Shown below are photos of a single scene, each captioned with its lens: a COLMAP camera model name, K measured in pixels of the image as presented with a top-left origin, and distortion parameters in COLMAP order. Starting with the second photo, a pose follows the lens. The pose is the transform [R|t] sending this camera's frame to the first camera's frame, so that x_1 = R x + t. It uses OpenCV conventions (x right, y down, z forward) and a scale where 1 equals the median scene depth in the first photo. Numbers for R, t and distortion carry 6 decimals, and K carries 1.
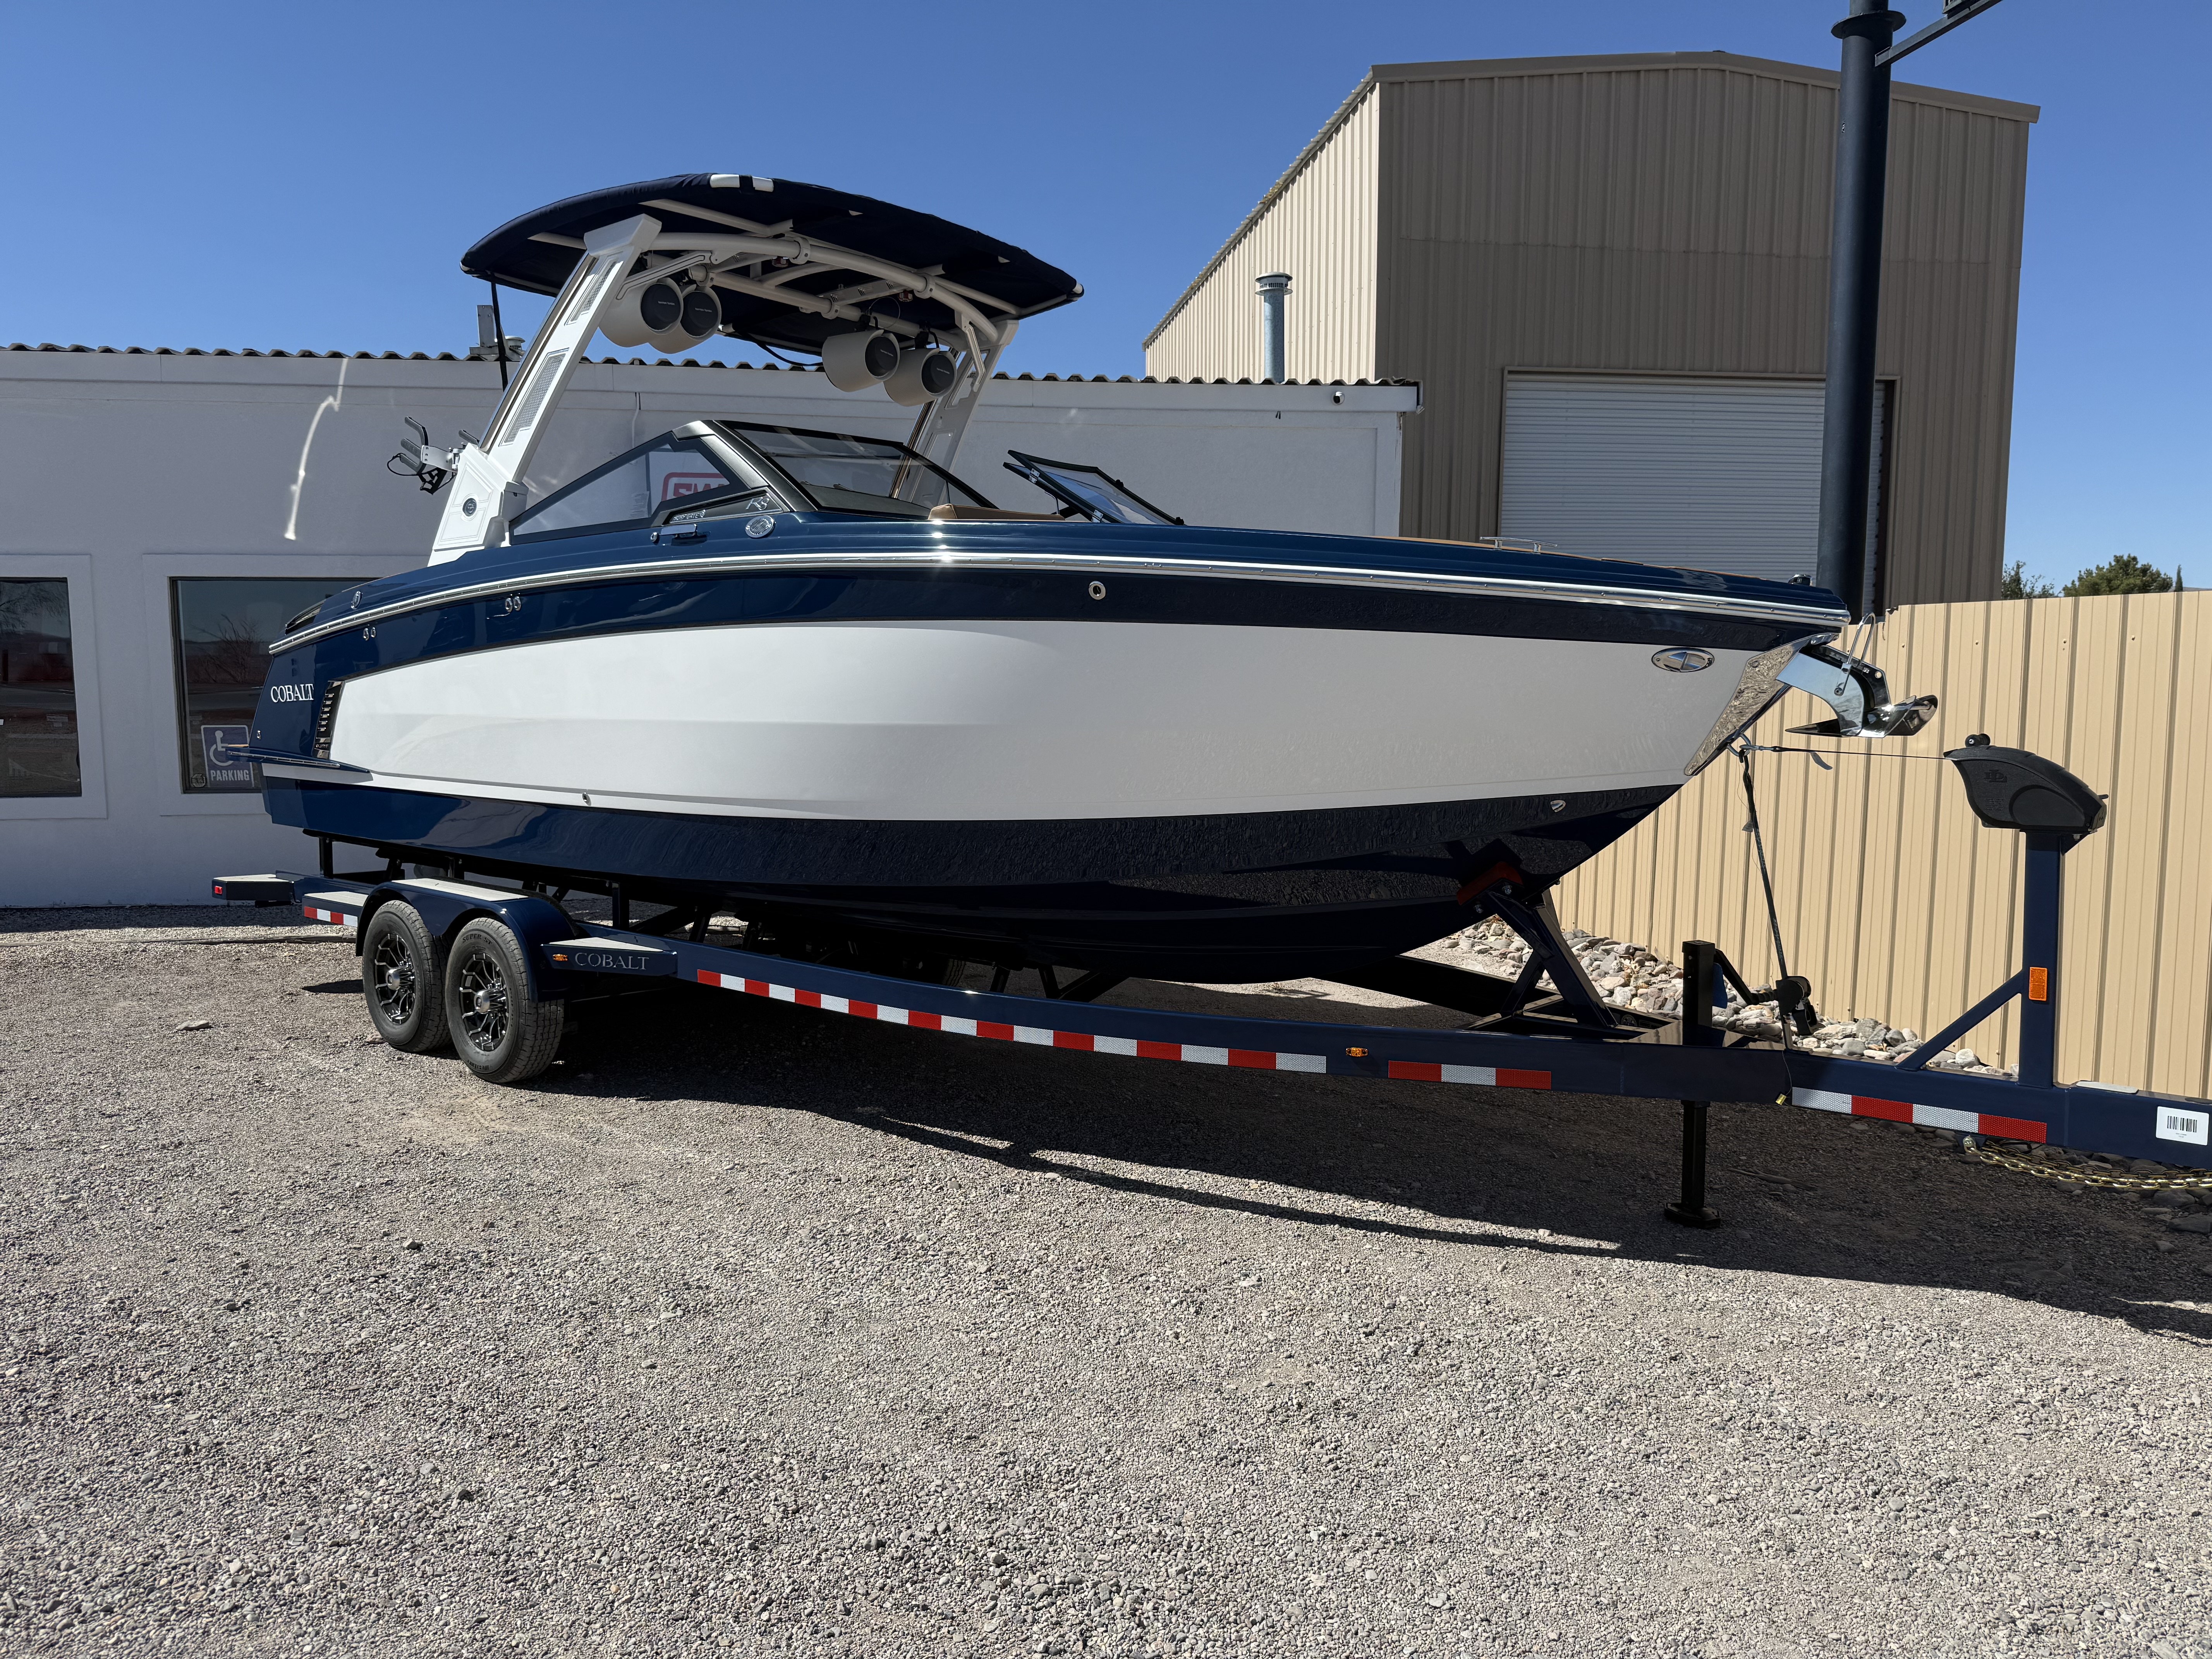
lens RADIAL K [[1560.4, 0, 1156.8], [0, 1560.4, 875.5], [0, 0, 1]] dist [0.020165, -0.038392]
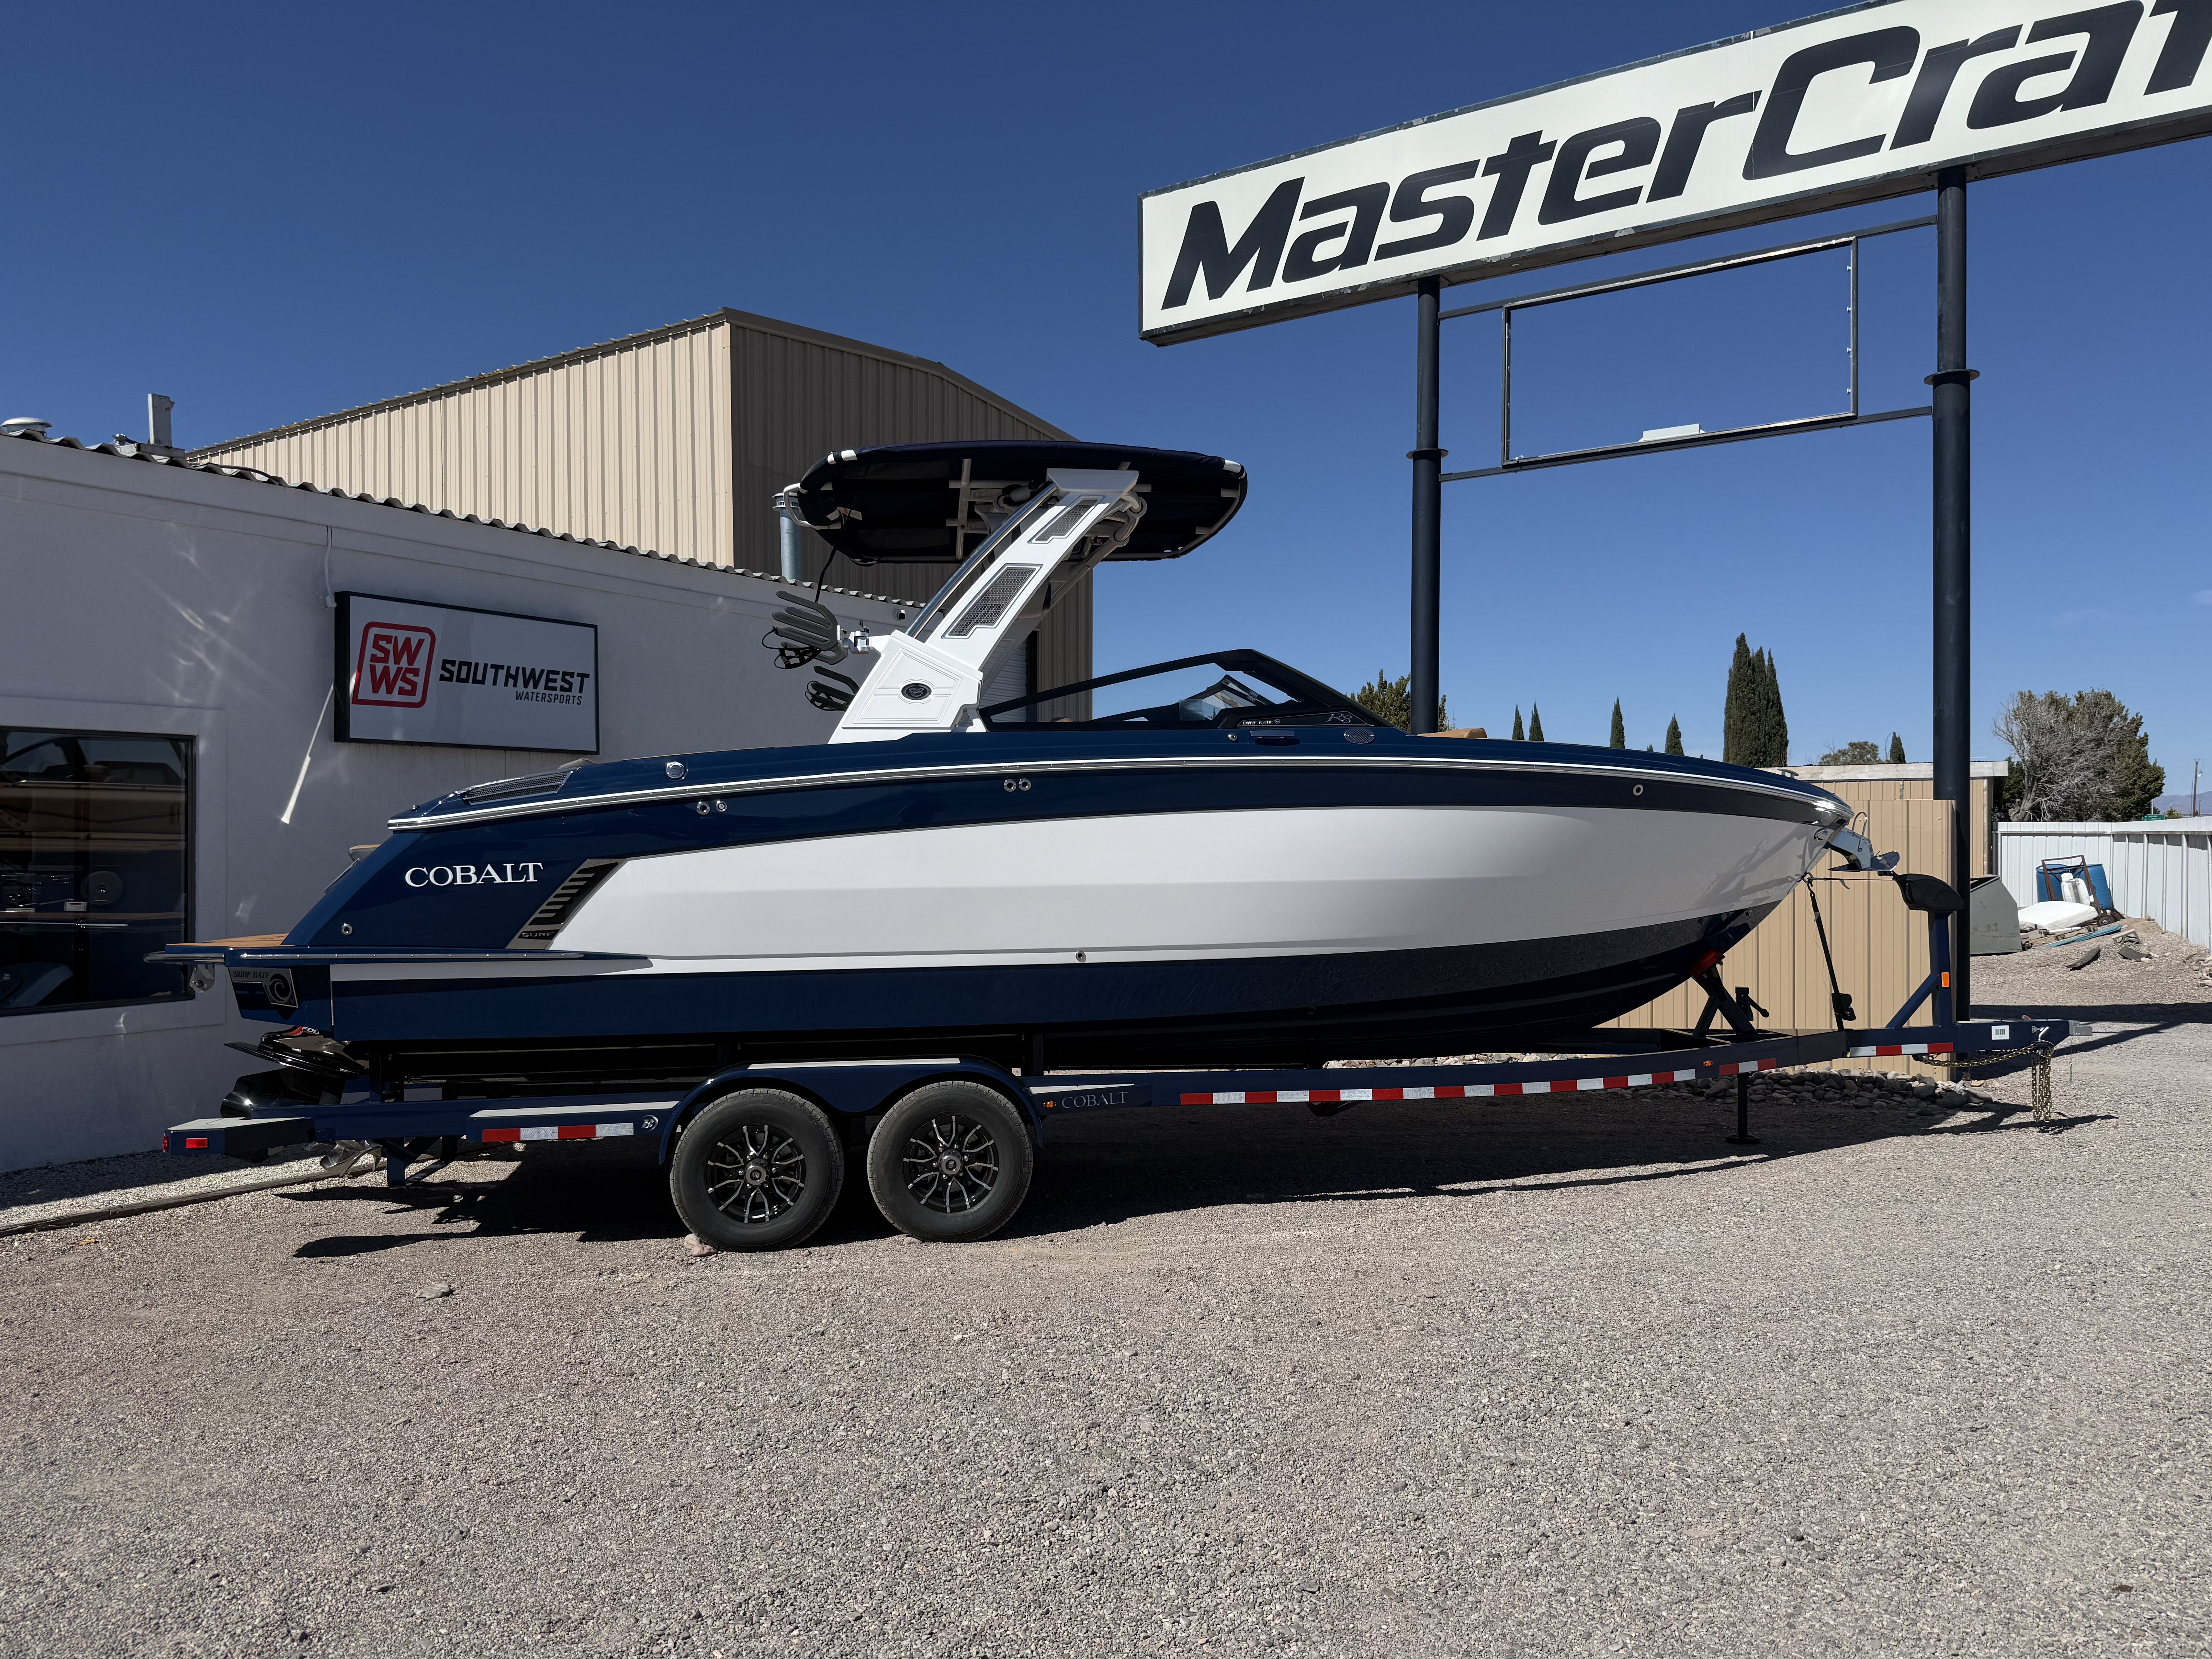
lens RADIAL K [[1560.4, 0, 1119.2], [0, 1560.4, 835.2], [0, 0, 1]] dist [0.020165, -0.038392]
pose [[0.669889, -0.000542, 0.742461, -0.691142], [0.101185, 0.990736, -0.090572, -0.018849], [-0.735534, 0.135799, 0.663738, 0.133971]]
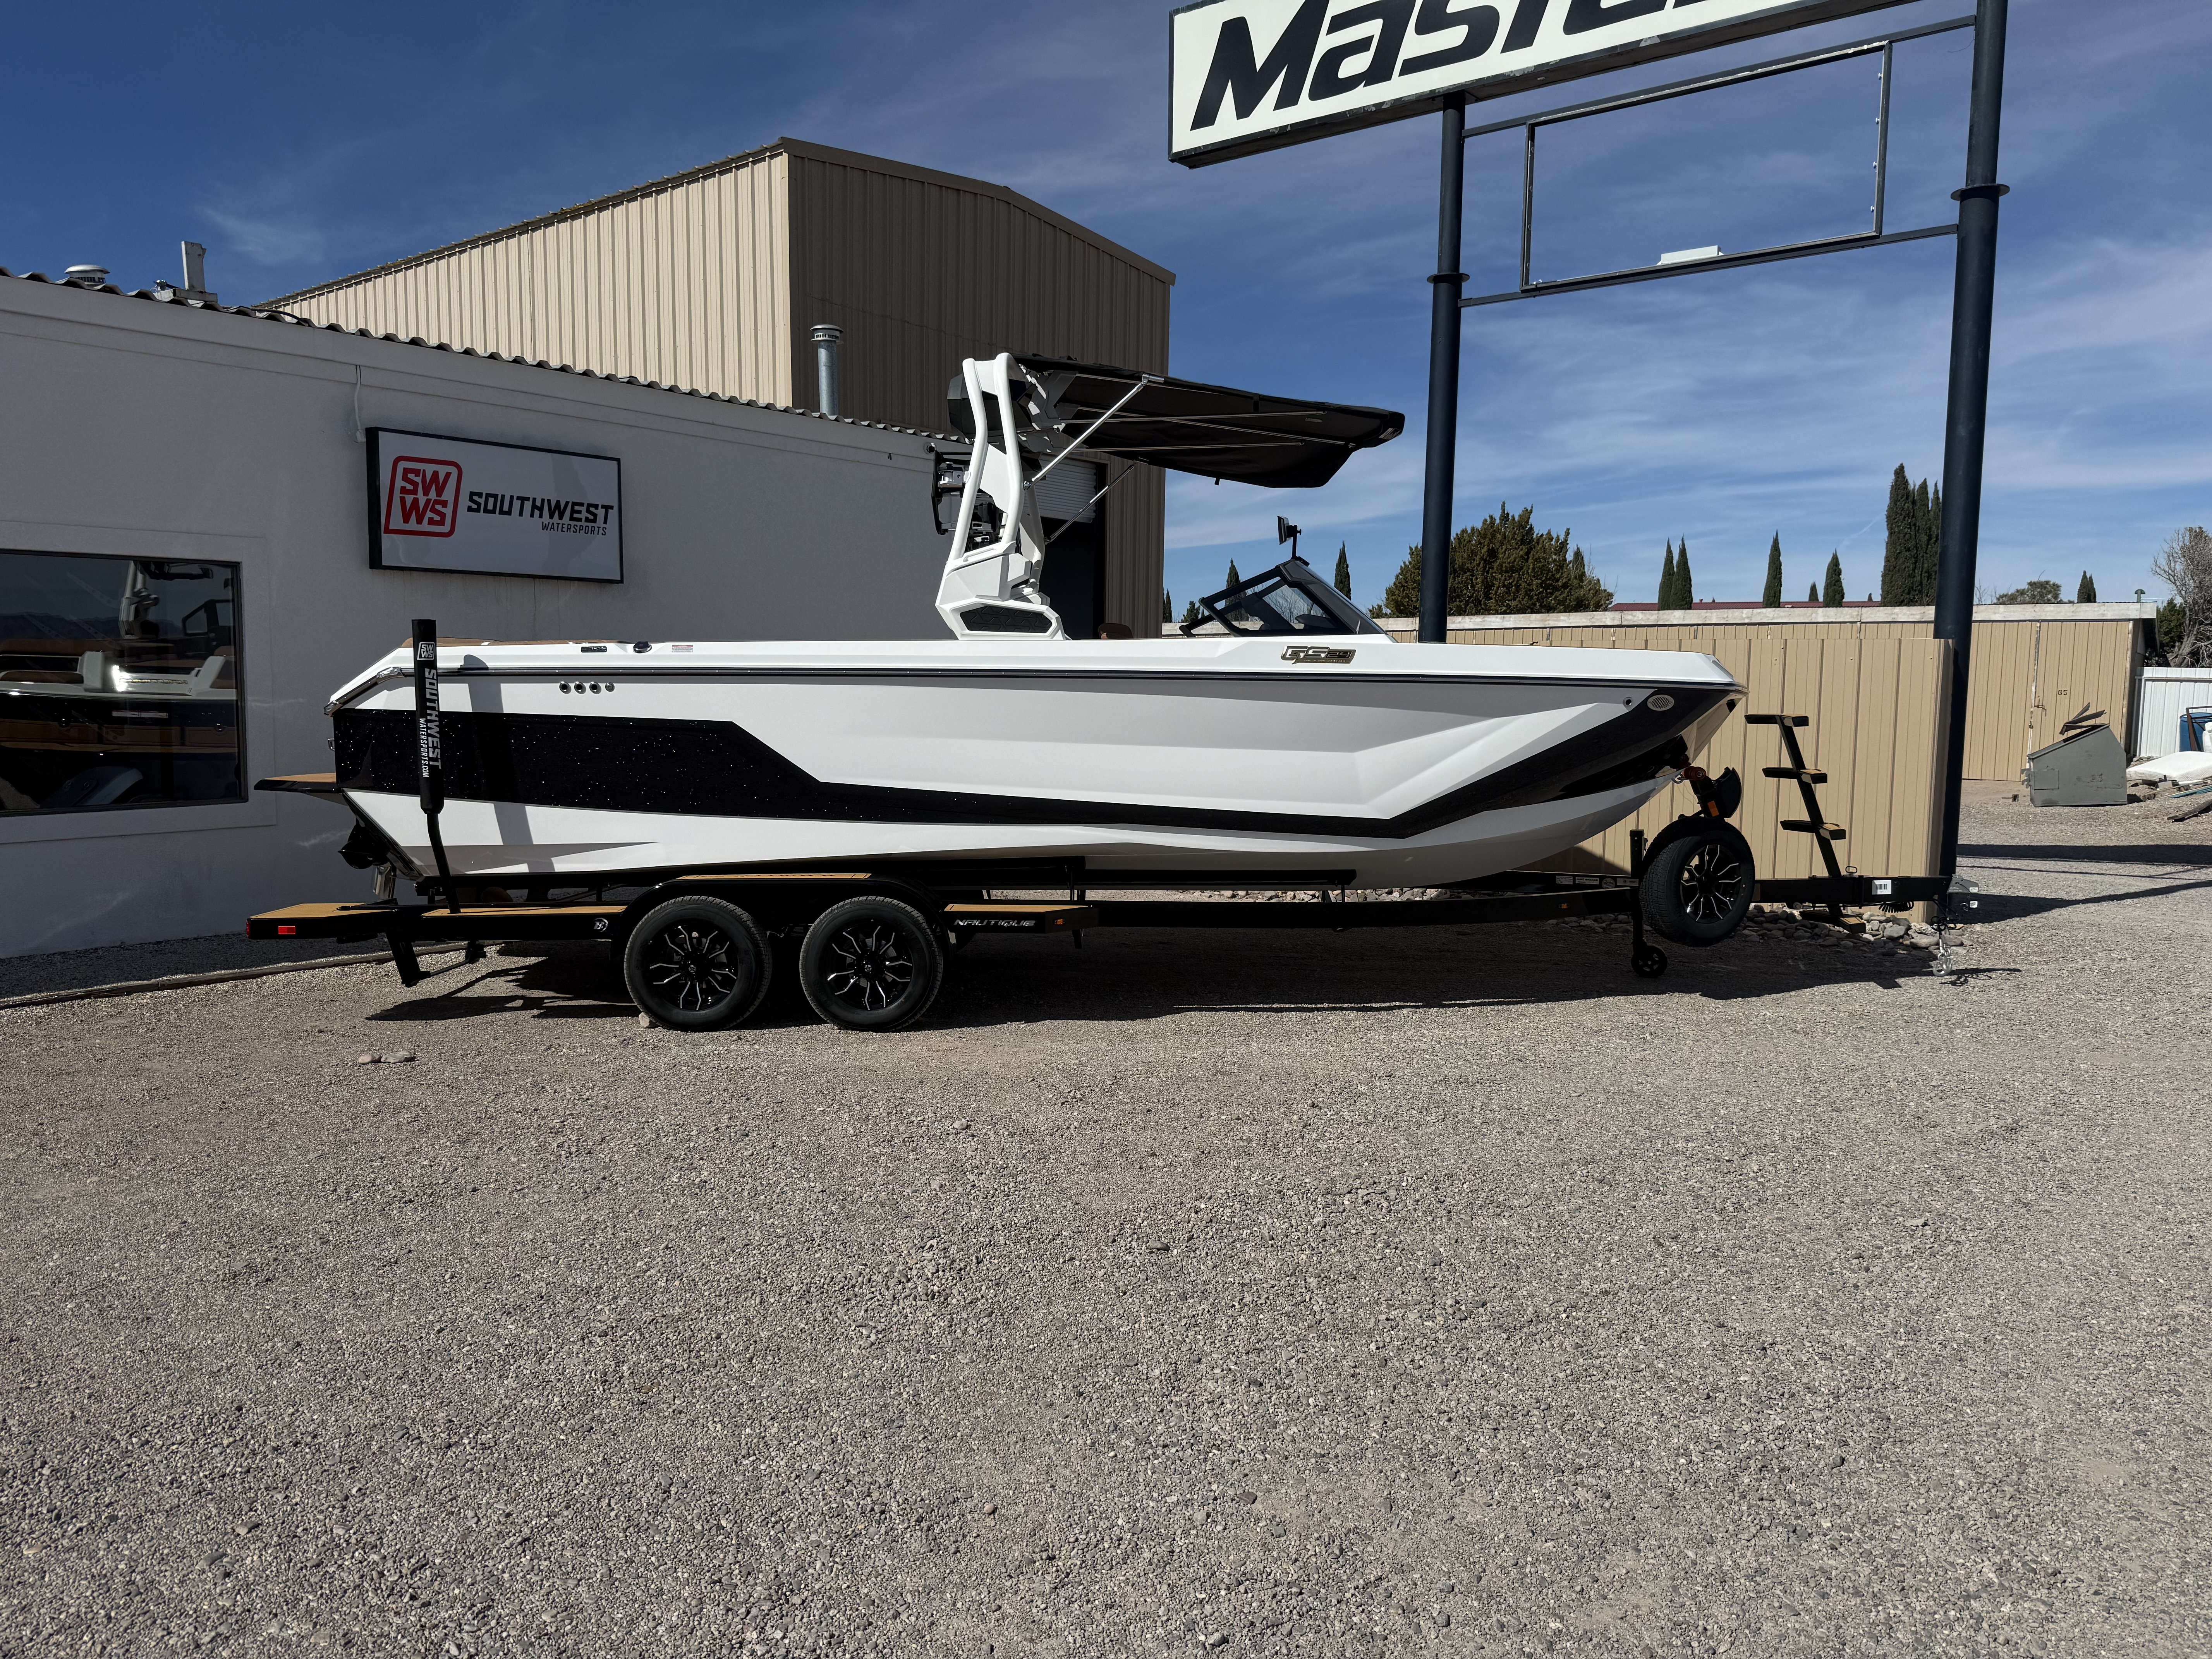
lens RADIAL K [[1560.4, 0, 1104.6], [0, 1560.4, 824.8], [0, 0, 1]] dist [0.020165, -0.038392]
pose [[0.742417, -0.057675, 0.667451, -0.646169], [0.078976, 0.996875, -0.001706, -0.002854], [-0.665267, 0.053979, 0.744652, 0.036936]]
